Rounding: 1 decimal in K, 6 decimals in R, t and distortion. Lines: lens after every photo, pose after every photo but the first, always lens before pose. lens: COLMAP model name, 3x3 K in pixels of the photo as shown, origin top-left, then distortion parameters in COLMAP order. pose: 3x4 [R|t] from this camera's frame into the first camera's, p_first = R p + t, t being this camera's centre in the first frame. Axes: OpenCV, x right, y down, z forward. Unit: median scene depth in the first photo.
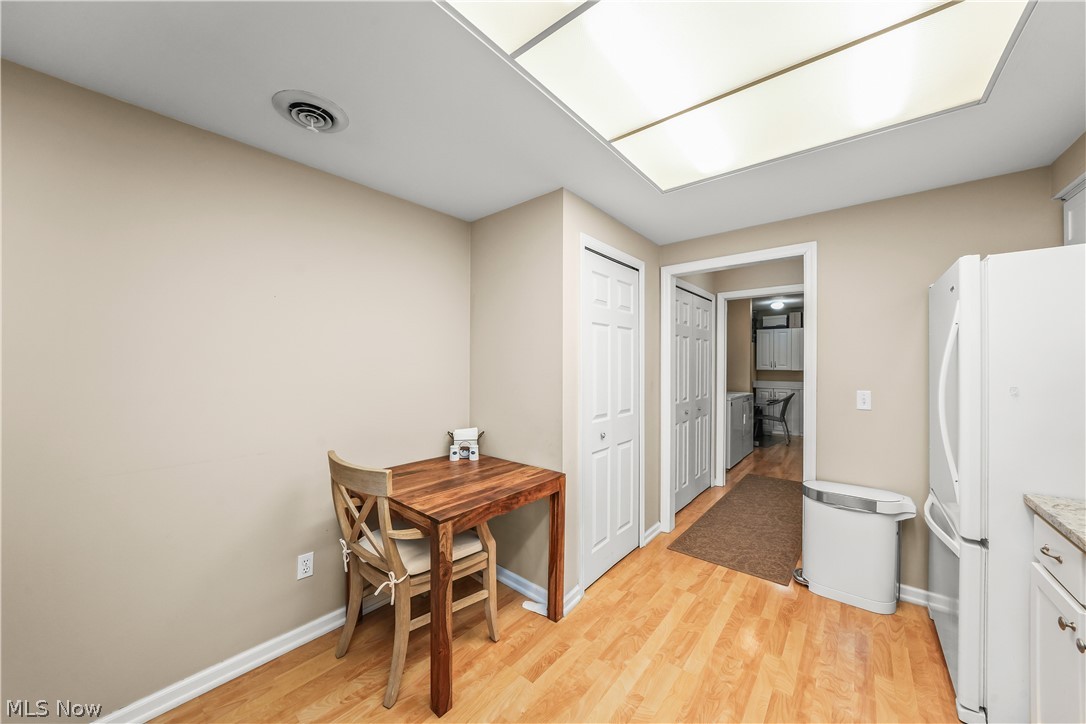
lens RADIAL K [[380.4, 0, 540.6], [0, 380.4, 366.8], [0, 0, 1]] dist [-0.019819, -0.000050]
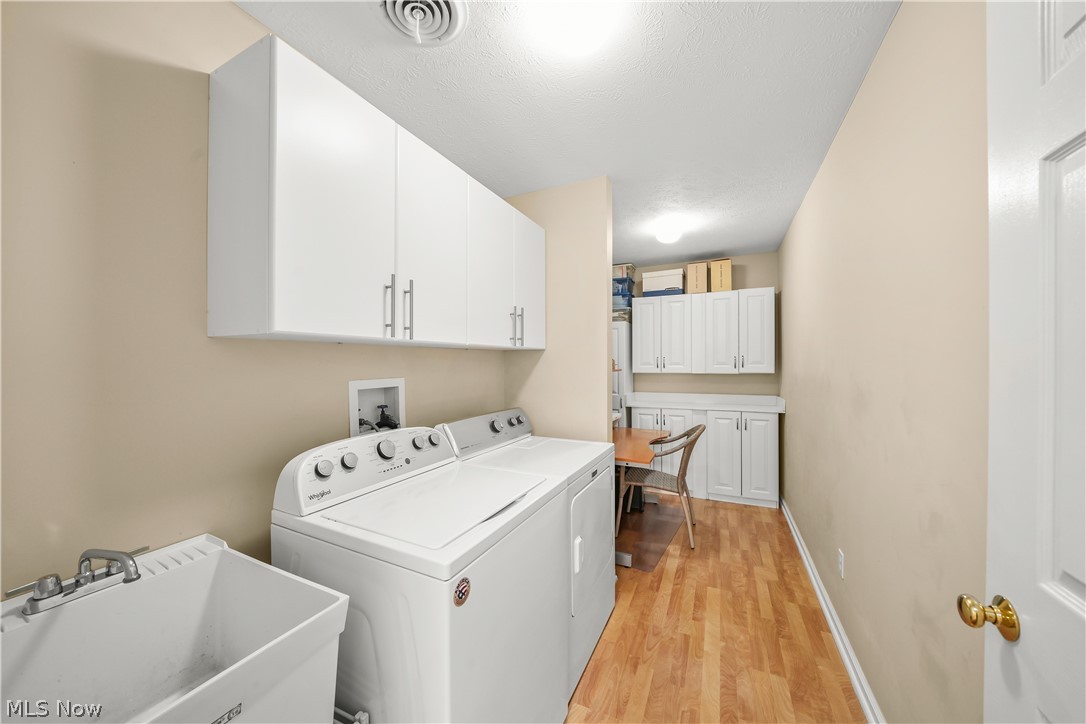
lens RADIAL K [[380.4, 0, 540.6], [0, 380.4, 366.8], [0, 0, 1]] dist [-0.019819, -0.000050]
pose [[0.969708, -0.008363, 0.244125, 0.349882], [0.009674, 0.999945, -0.004171, 0.000547], [-0.244077, 0.006406, 0.969735, 0.568500]]
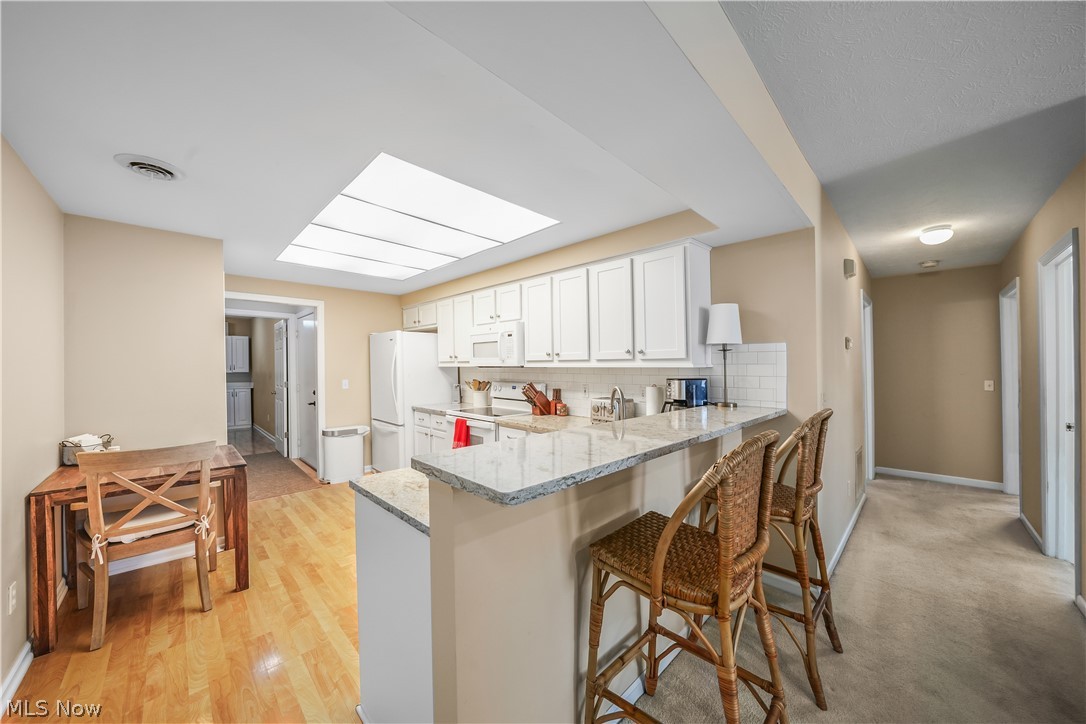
lens RADIAL K [[380.4, 0, 540.6], [0, 380.4, 366.8], [0, 0, 1]] dist [-0.019819, -0.000050]
pose [[0.092383, -0.002555, 0.995720, -0.363468], [0.013022, 0.999914, 0.001358, 0.000758], [-0.995638, 0.012841, 0.092408, -0.085148]]
